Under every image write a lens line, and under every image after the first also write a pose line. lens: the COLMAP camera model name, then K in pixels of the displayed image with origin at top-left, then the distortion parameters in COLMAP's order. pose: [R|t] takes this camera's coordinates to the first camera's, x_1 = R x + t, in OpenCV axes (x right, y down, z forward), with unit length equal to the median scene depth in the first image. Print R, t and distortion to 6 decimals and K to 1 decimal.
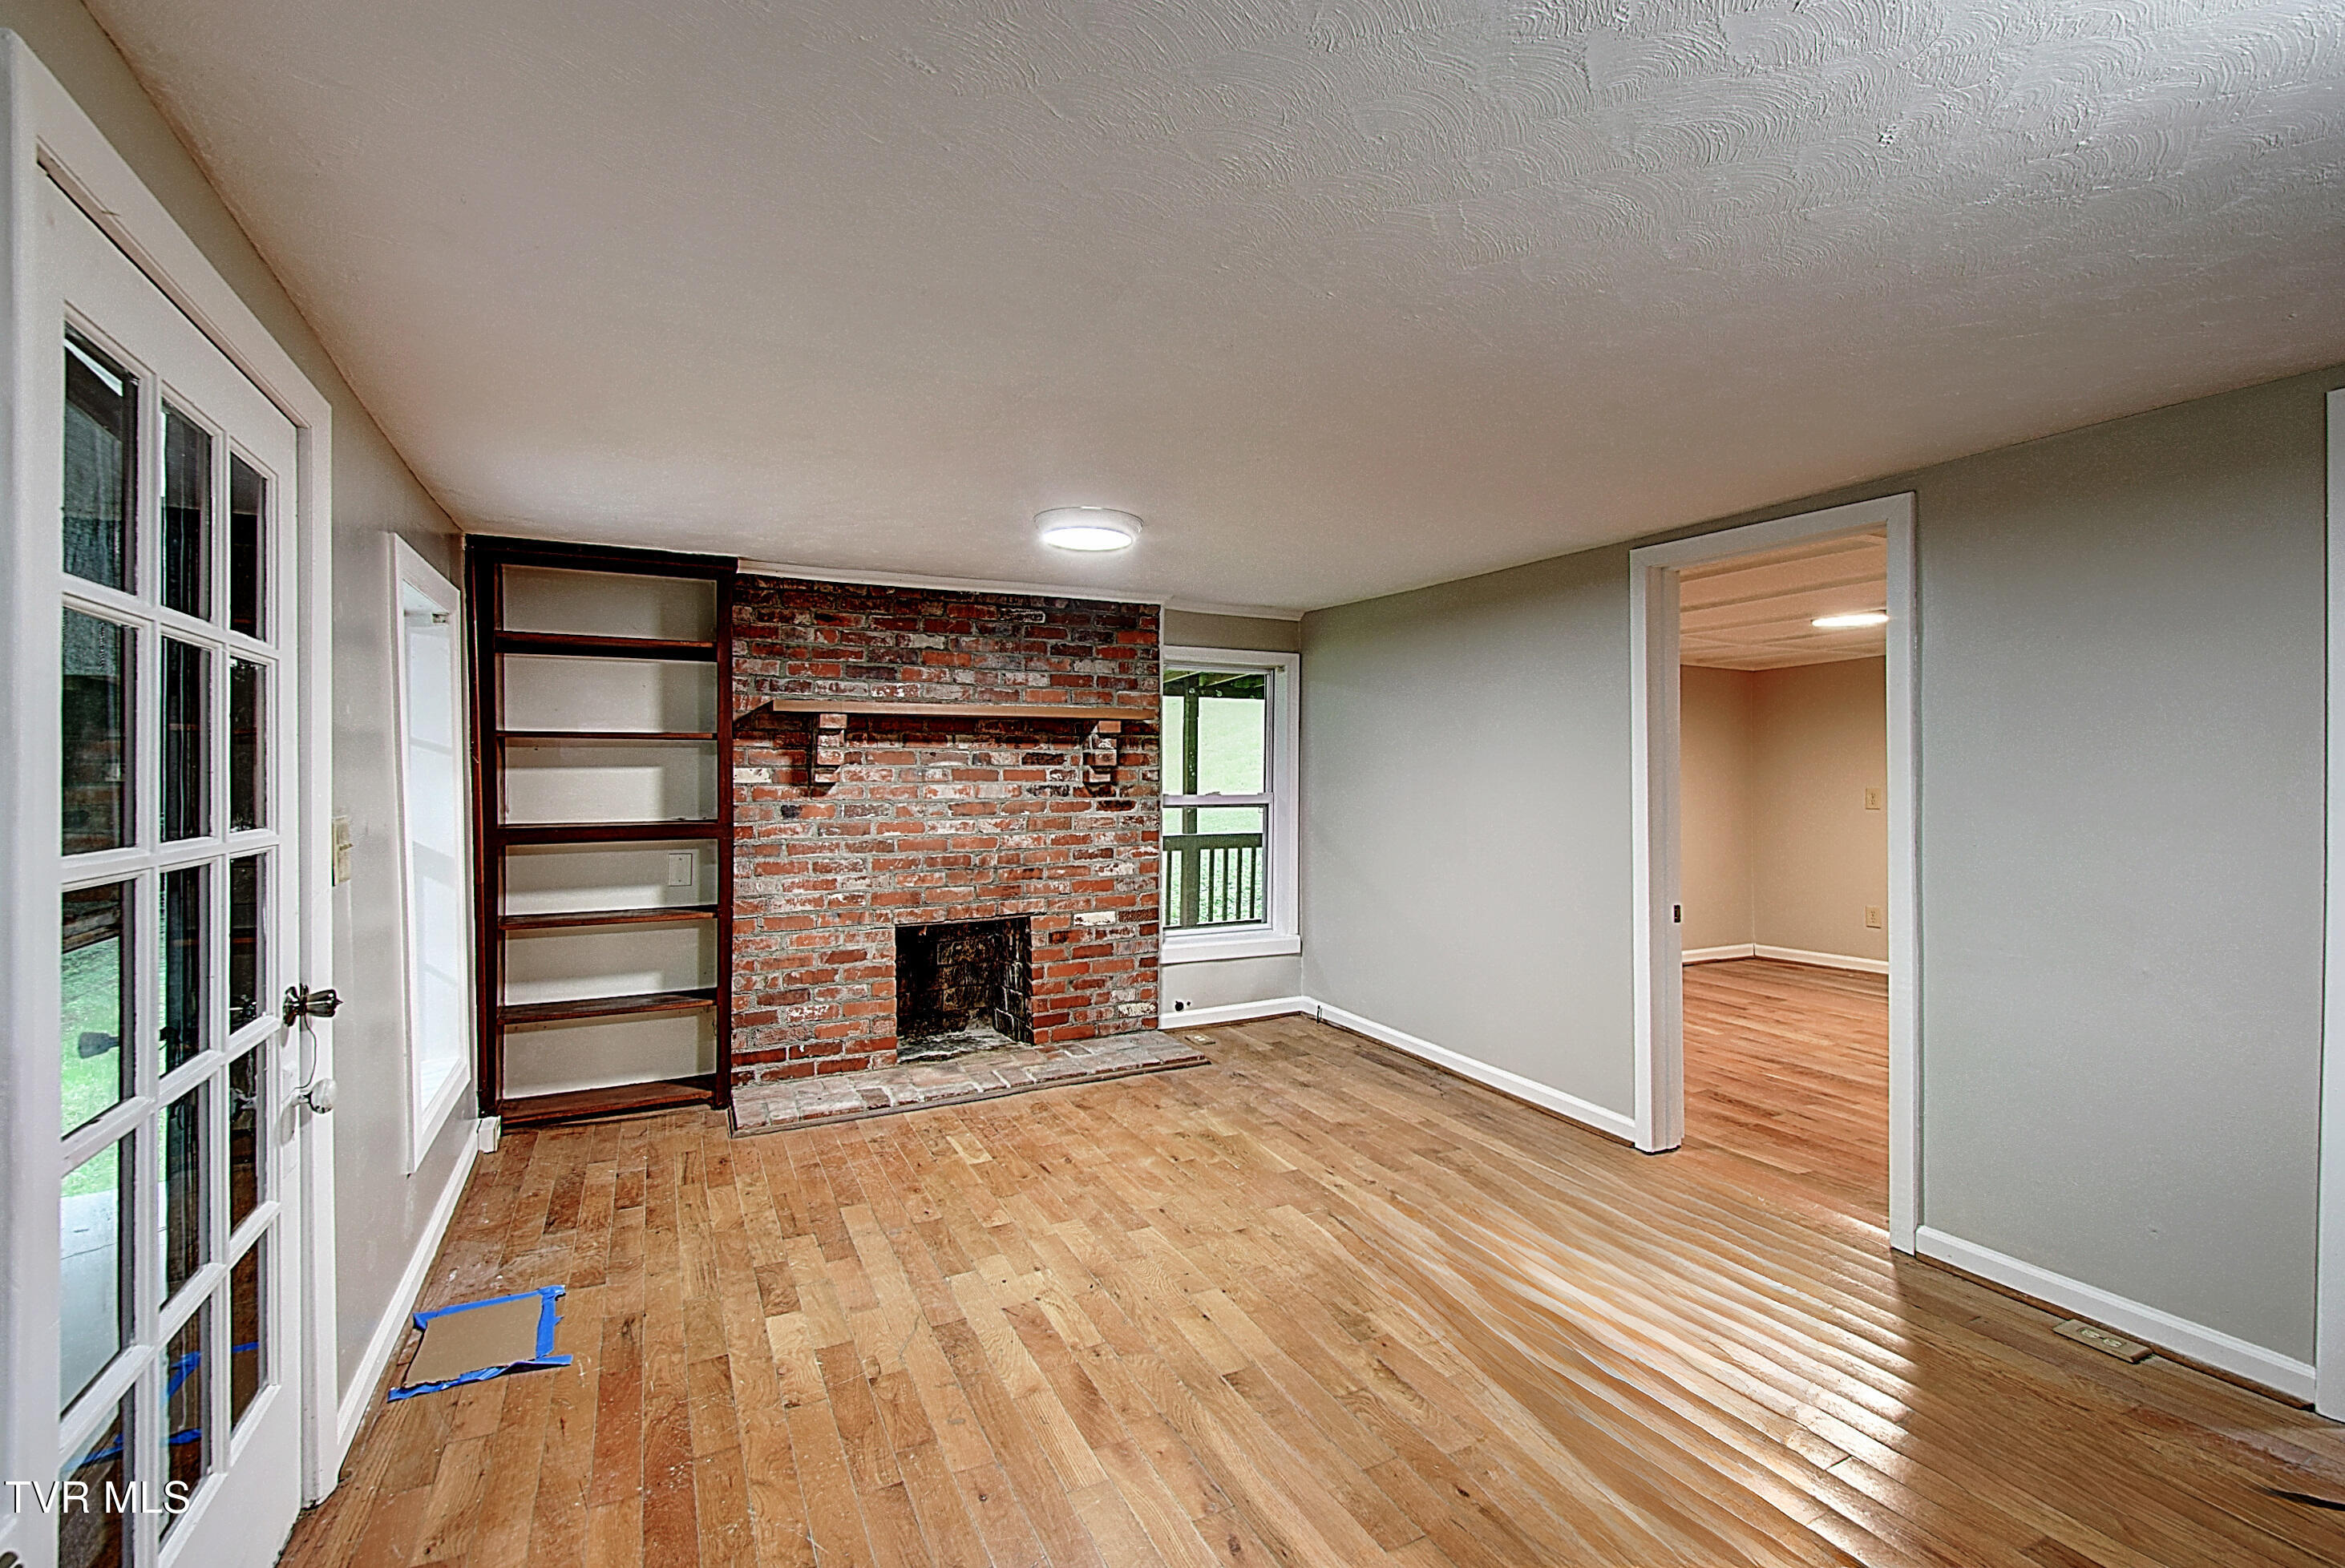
lens RADIAL K [[1043.7, 0, 1166.0], [0, 1043.7, 769.7], [0, 0, 1]] dist [0.001623, -0.009183]
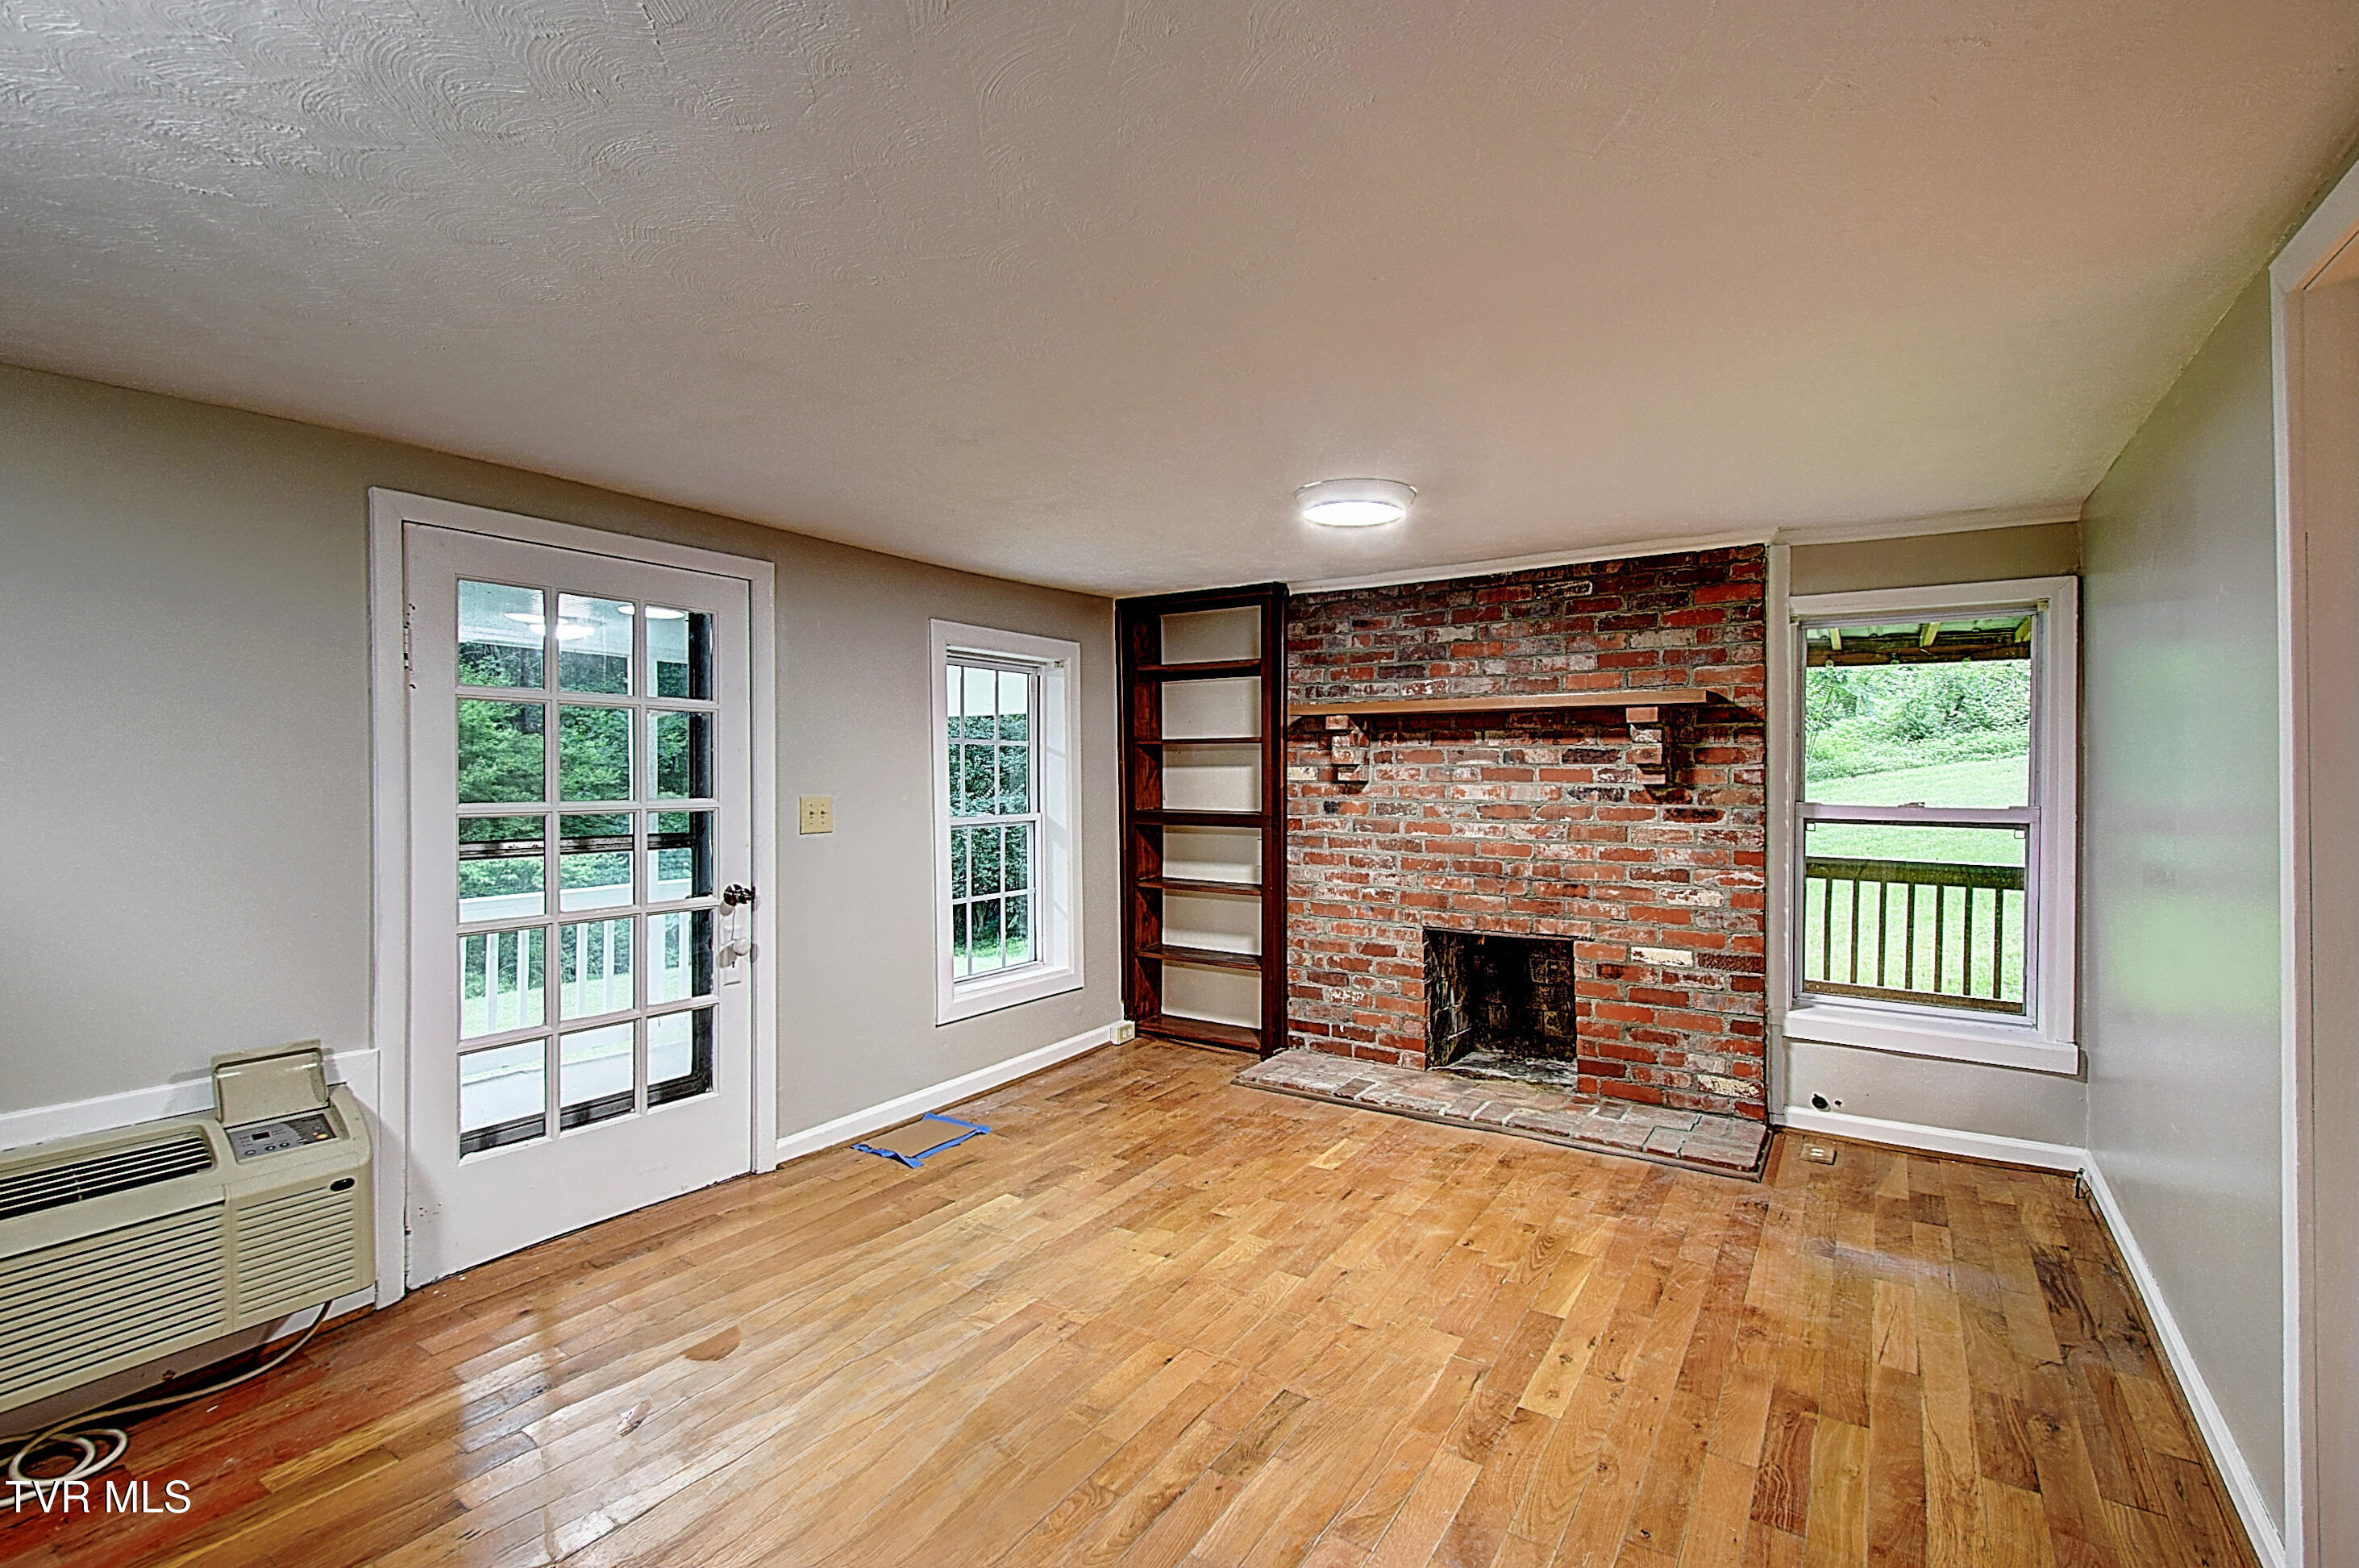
lens RADIAL K [[1050.0, 0, 1173.0], [0, 1050.0, 769.6], [0, 0, 1]] dist [0.001623, -0.009183]
pose [[0.485322, 0.003191, -0.874330, 0.492830], [0.000728, 0.999992, 0.004053, -0.003277], [0.874335, -0.002604, 0.485316, 0.316074]]
